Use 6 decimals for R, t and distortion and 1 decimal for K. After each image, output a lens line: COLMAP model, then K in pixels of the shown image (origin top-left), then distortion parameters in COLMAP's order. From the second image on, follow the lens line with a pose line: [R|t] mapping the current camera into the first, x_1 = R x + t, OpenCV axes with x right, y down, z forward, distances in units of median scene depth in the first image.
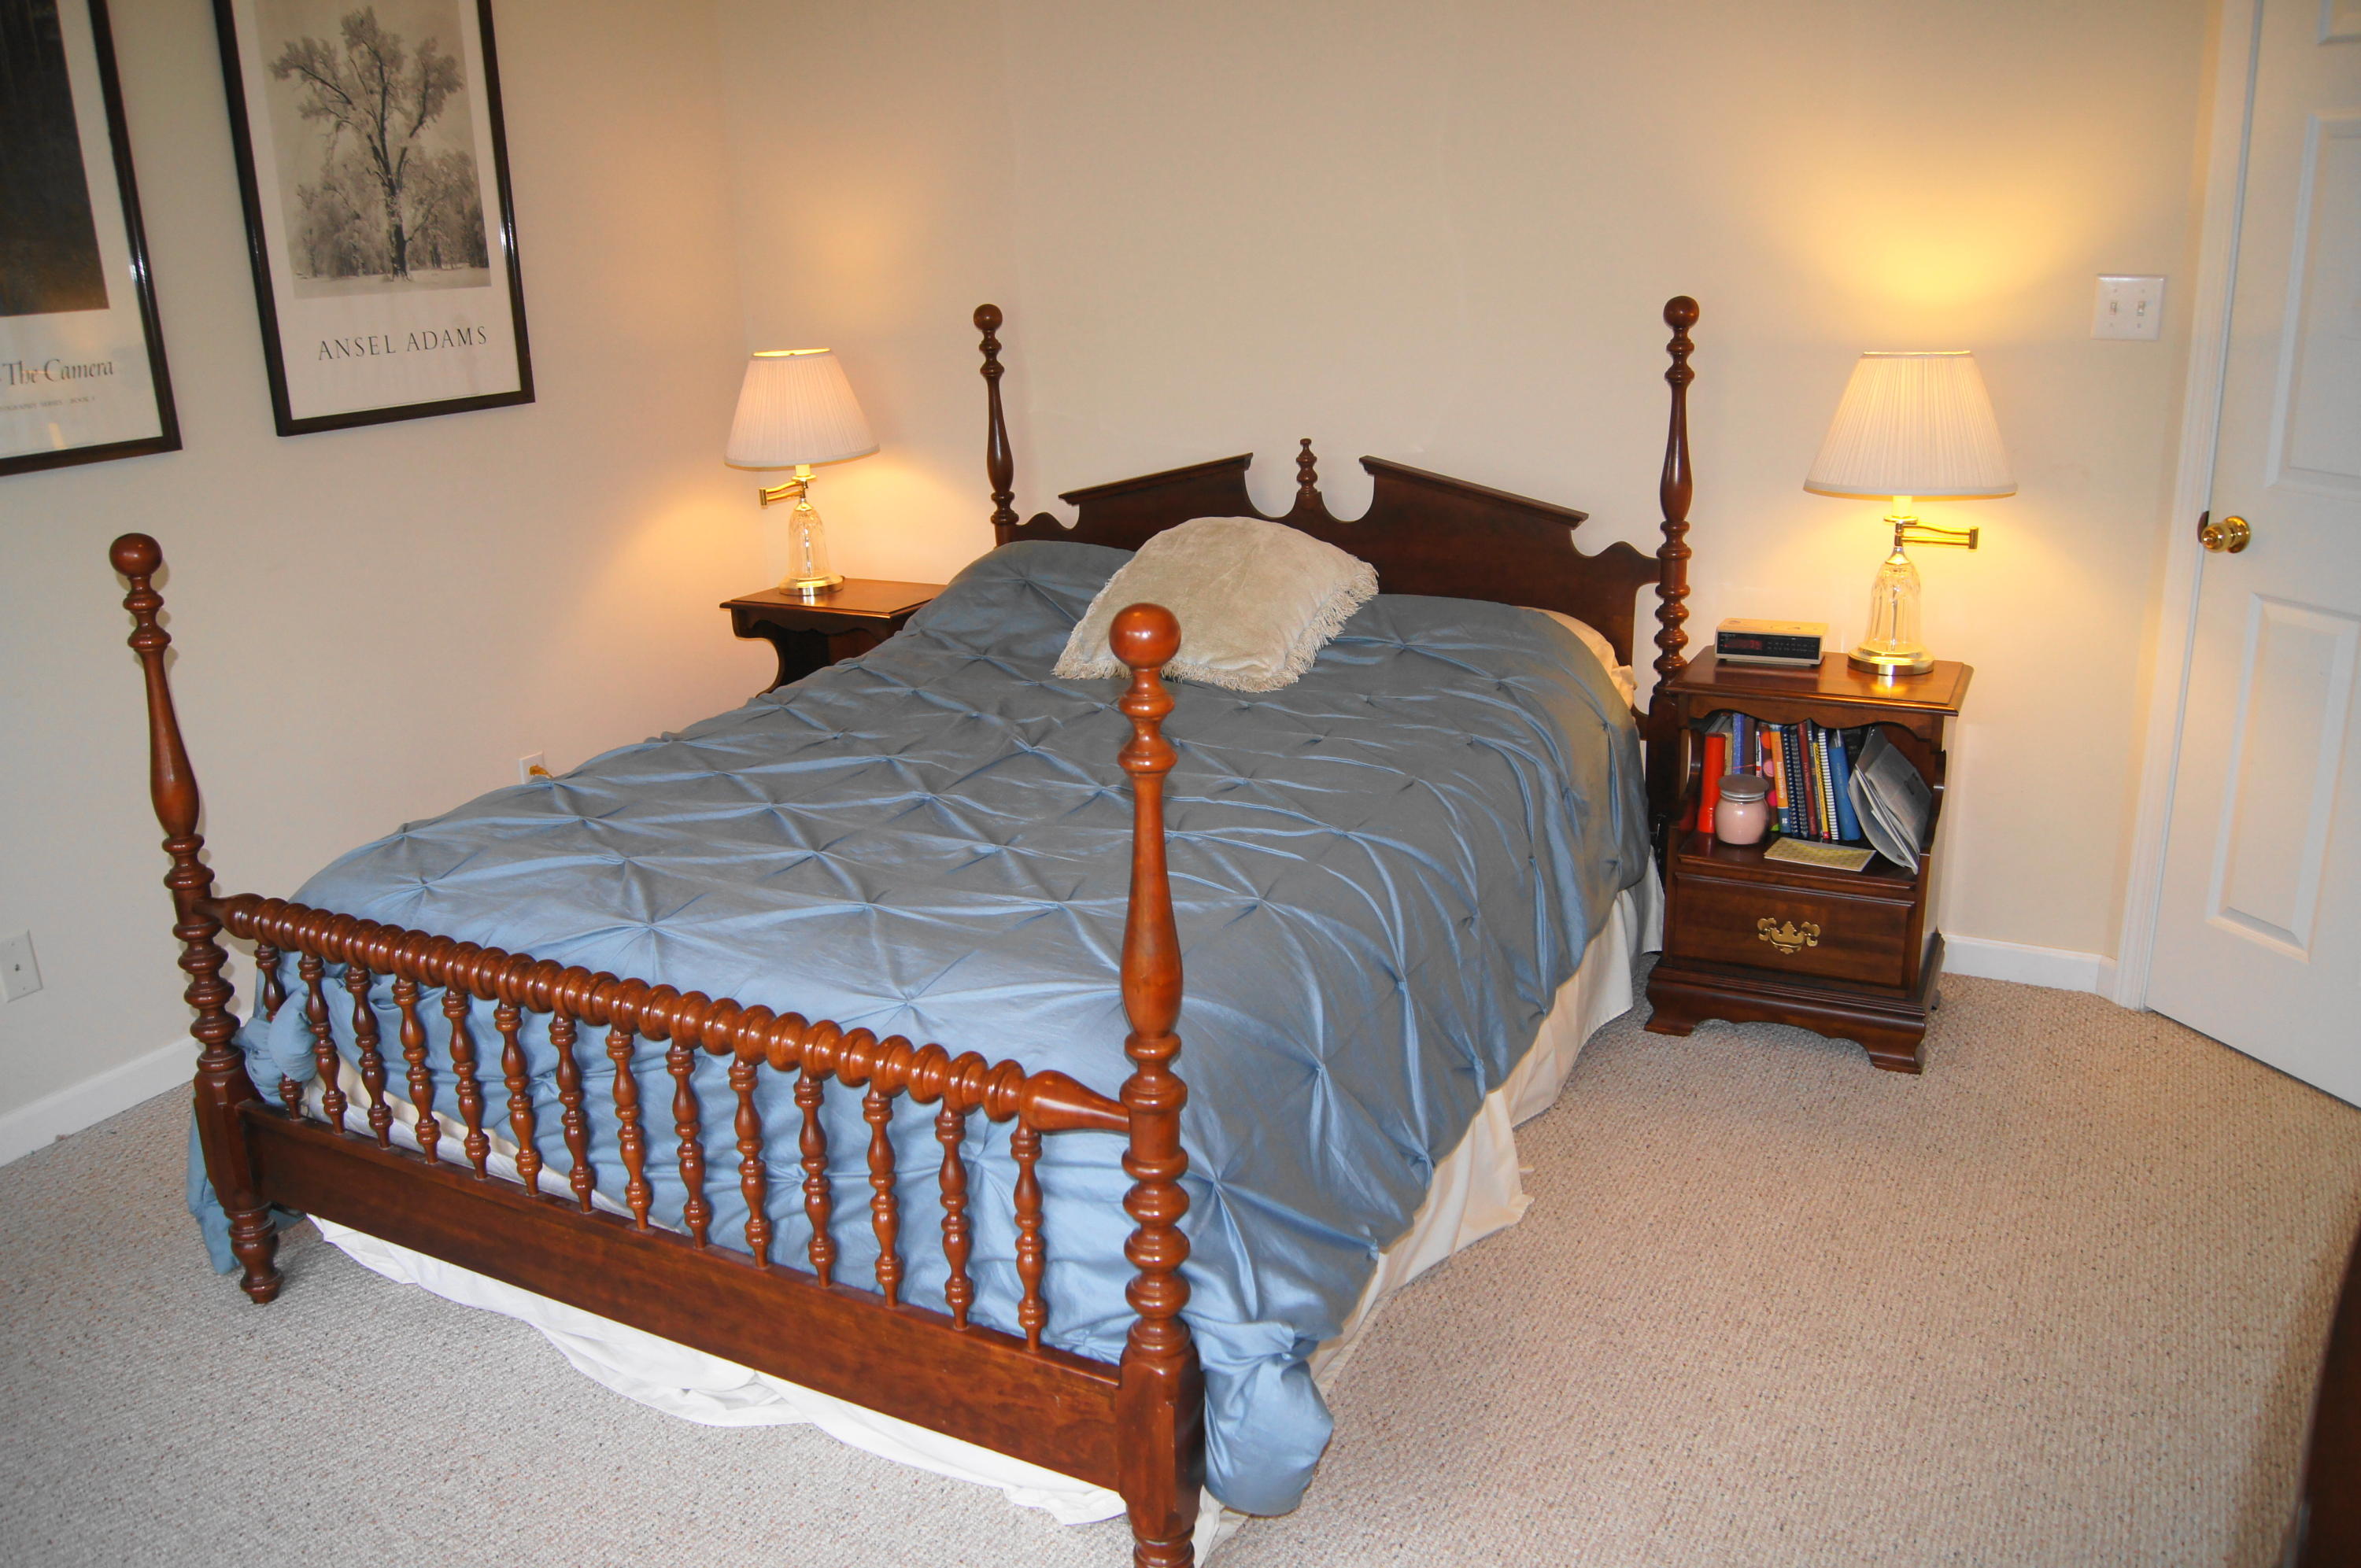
lens RADIAL K [[1839.0, 0, 1175.1], [0, 1839.0, 782.7], [0, 0, 1]] dist [-0.078991, 0.009677]
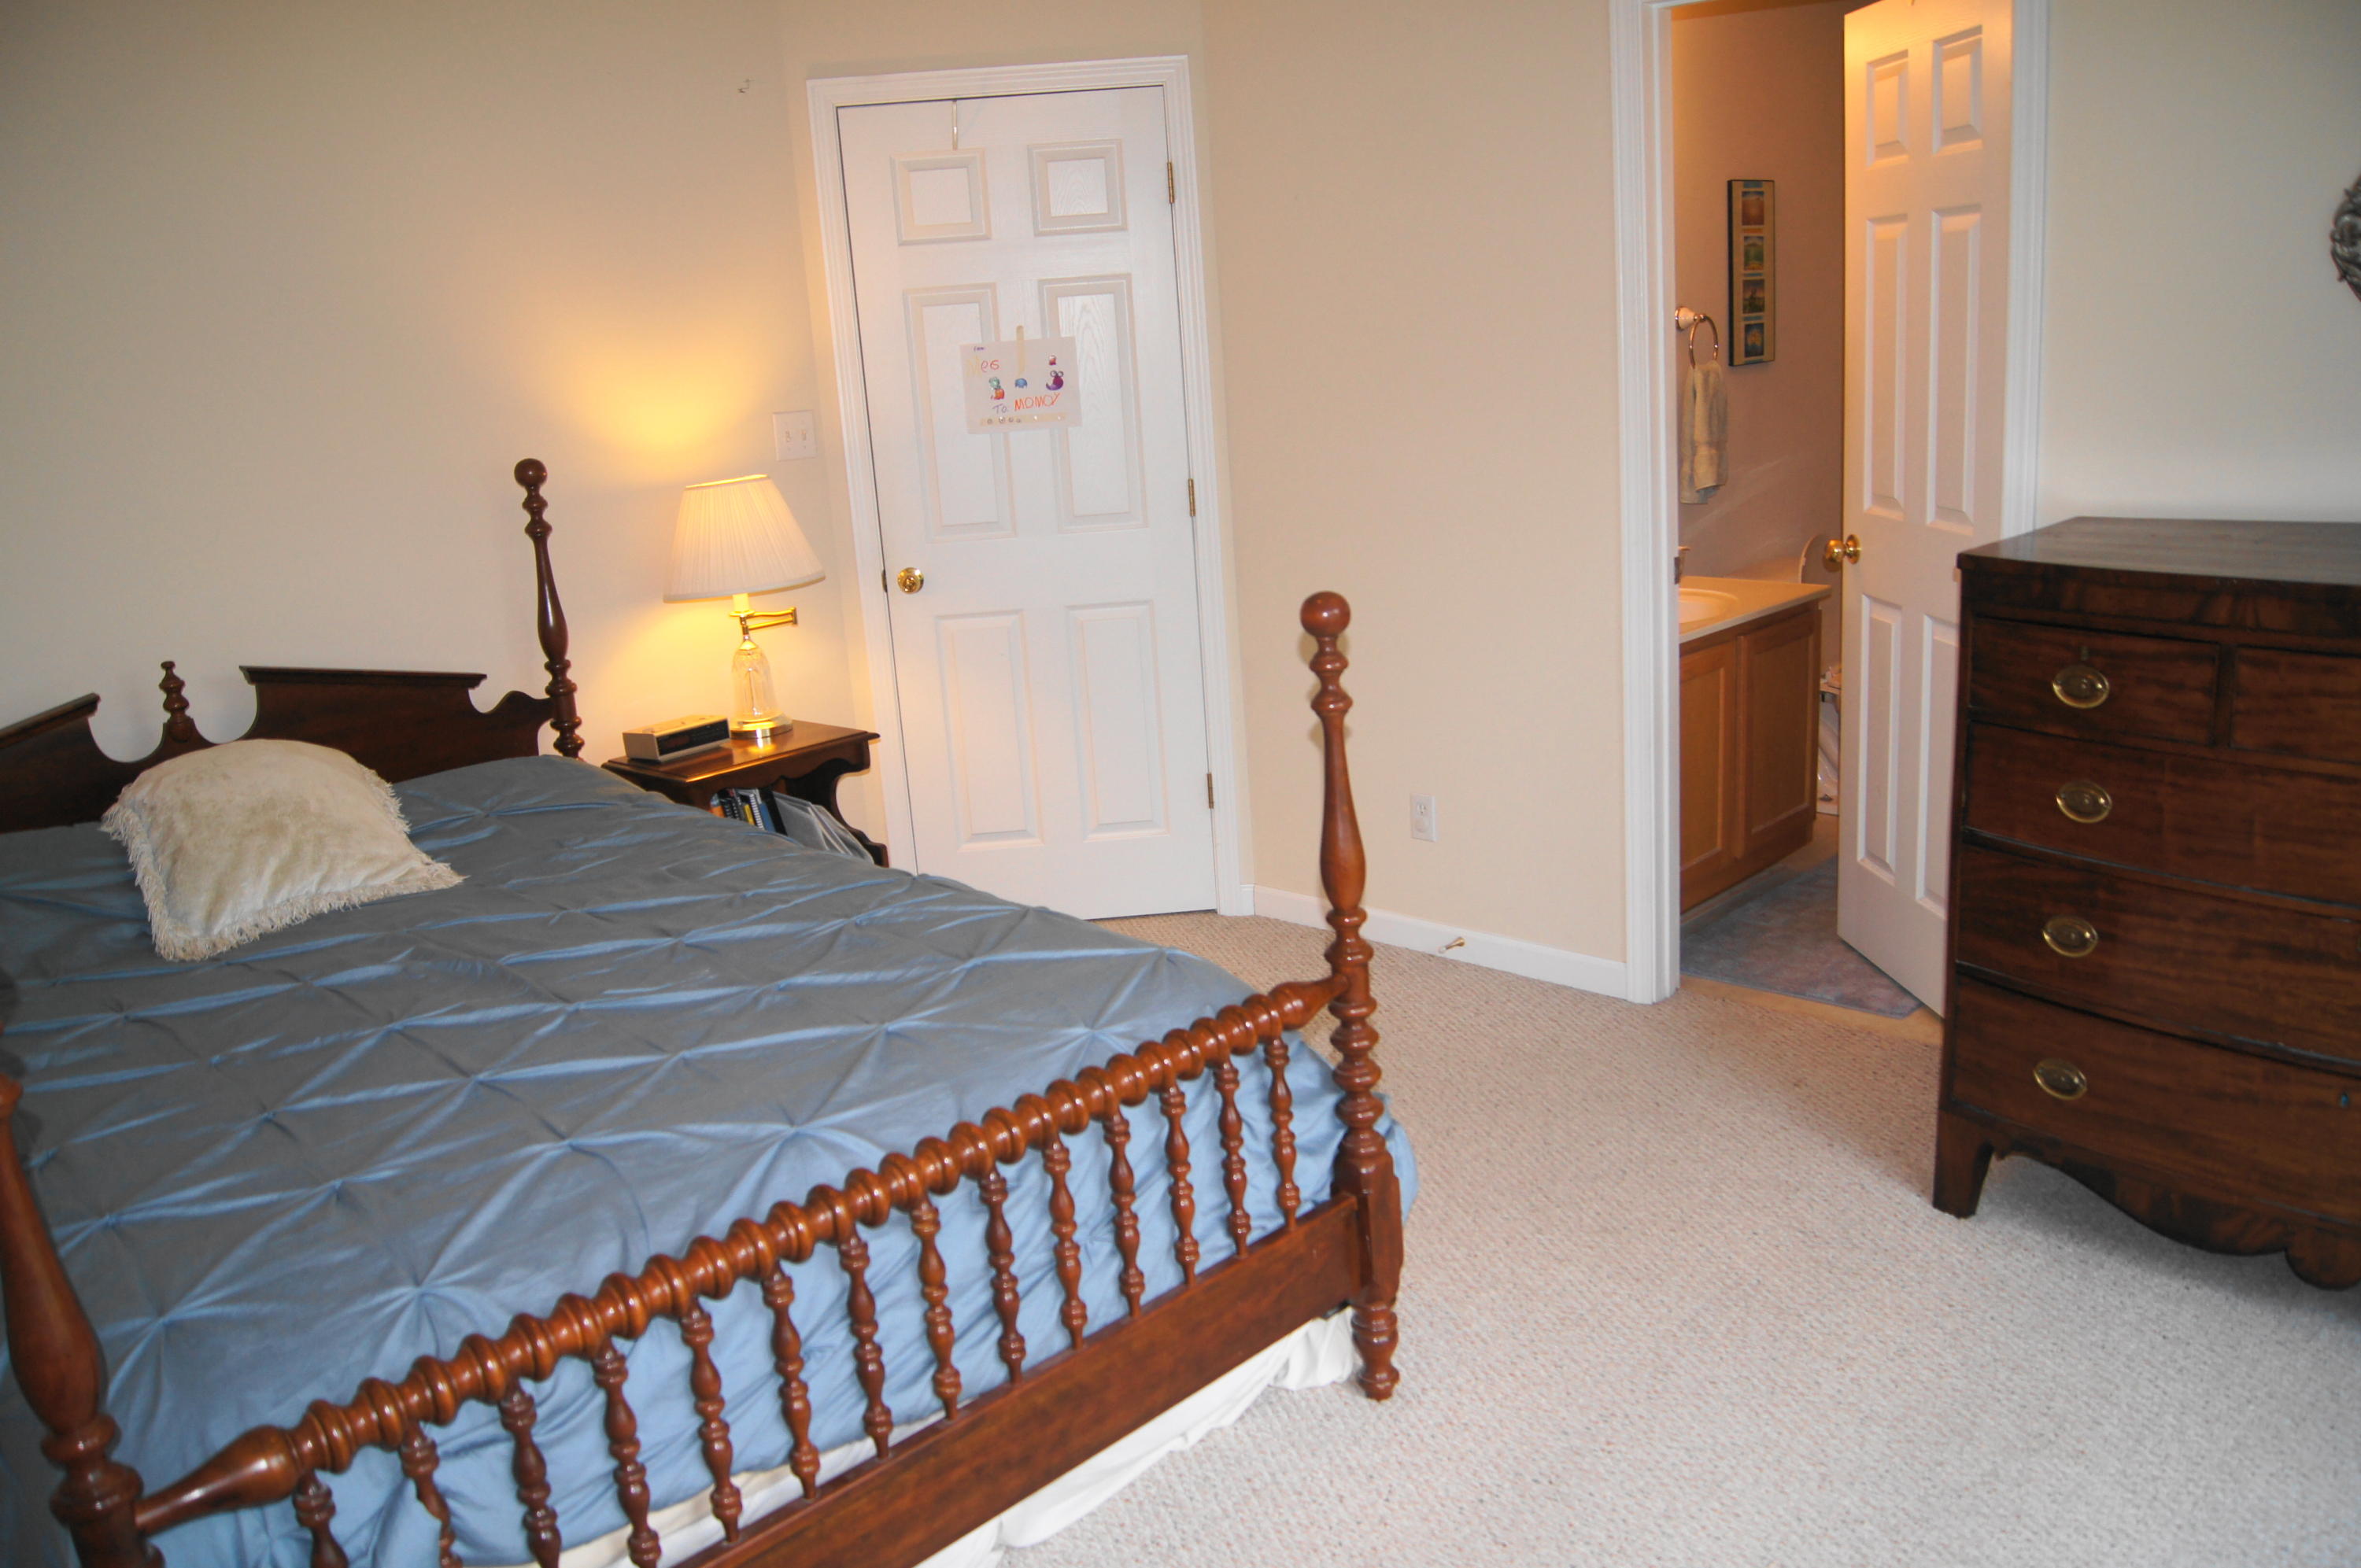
lens RADIAL K [[1839.0, 0, 1175.4], [0, 1839.0, 788.8], [0, 0, 1]] dist [-0.078991, 0.009677]
pose [[0.282236, -0.219958, 0.933789, -0.657883], [0.337693, 0.933843, 0.117903, -0.074751], [-0.897946, 0.282057, 0.337842, 0.318163]]
